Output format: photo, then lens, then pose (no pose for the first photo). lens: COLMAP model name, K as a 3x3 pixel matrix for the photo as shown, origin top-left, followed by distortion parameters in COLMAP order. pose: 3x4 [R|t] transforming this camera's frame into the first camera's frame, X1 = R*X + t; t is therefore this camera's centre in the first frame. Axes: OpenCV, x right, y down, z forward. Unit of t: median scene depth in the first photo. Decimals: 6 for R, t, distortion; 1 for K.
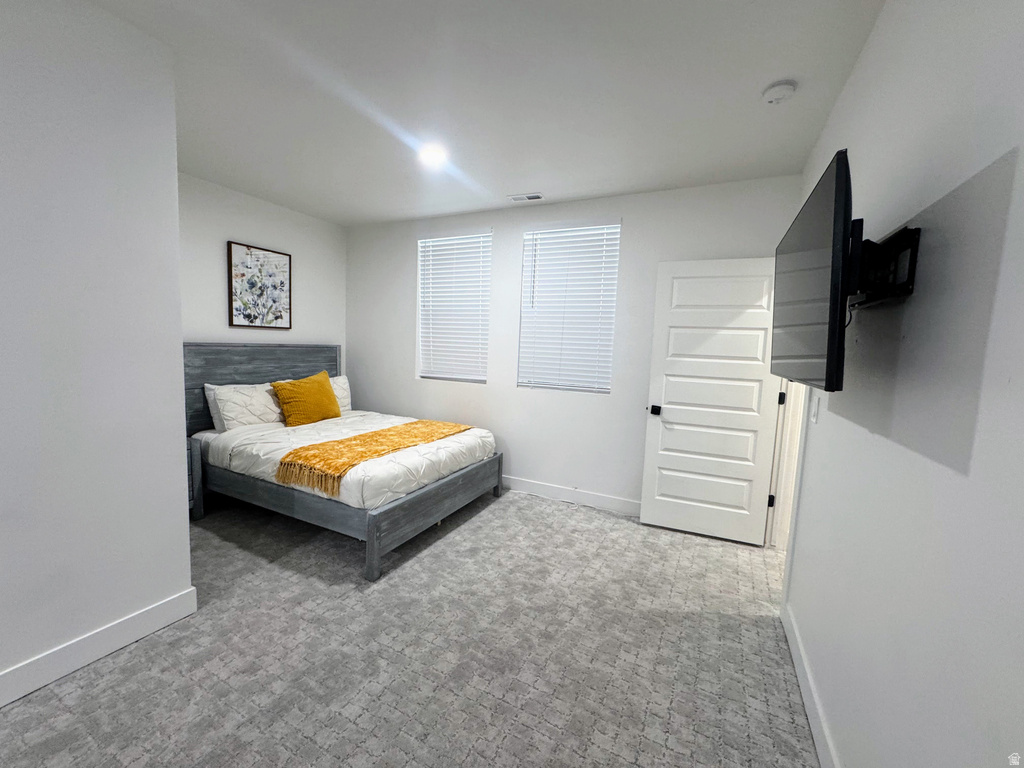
lens RADIAL K [[406.1, 0, 518.8], [0, 406.1, 384.5], [0, 0, 1]] dist [-0.004683, 0.000821]
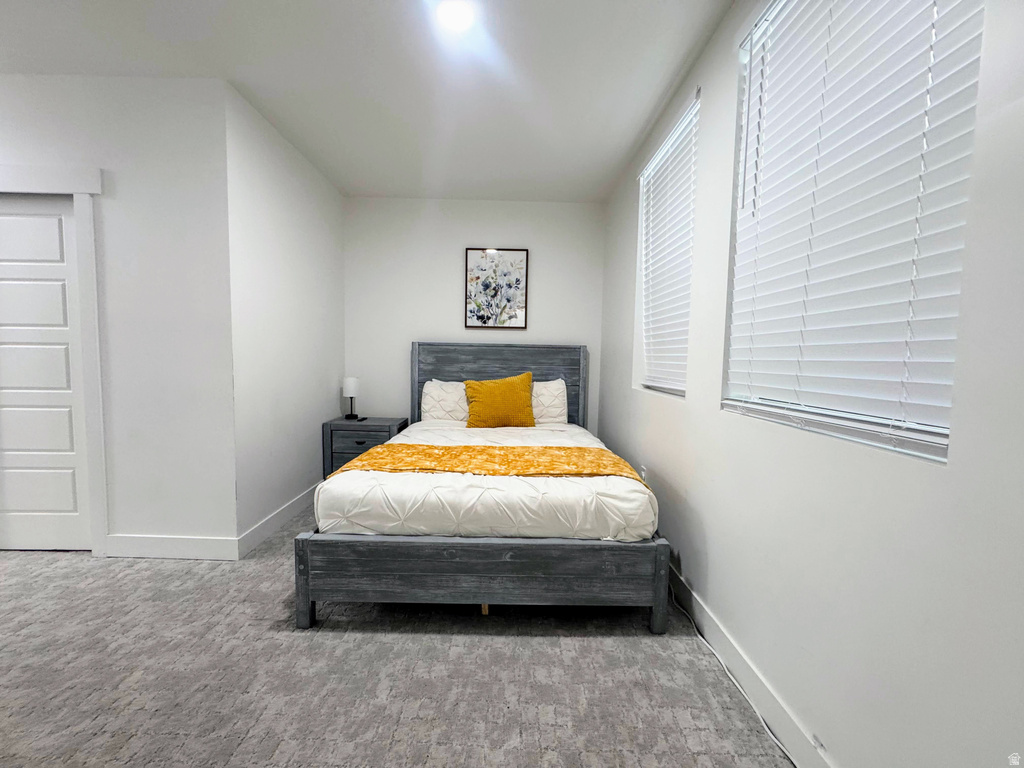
lens RADIAL K [[406.1, 0, 510.6], [0, 406.1, 388.6], [0, 0, 1]] dist [-0.004683, 0.000821]
pose [[0.437575, 0.038046, -0.898377, 0.298067], [-0.091380, 0.995813, -0.002337, 0.007592], [0.894527, 0.083116, 0.439220, 0.627015]]
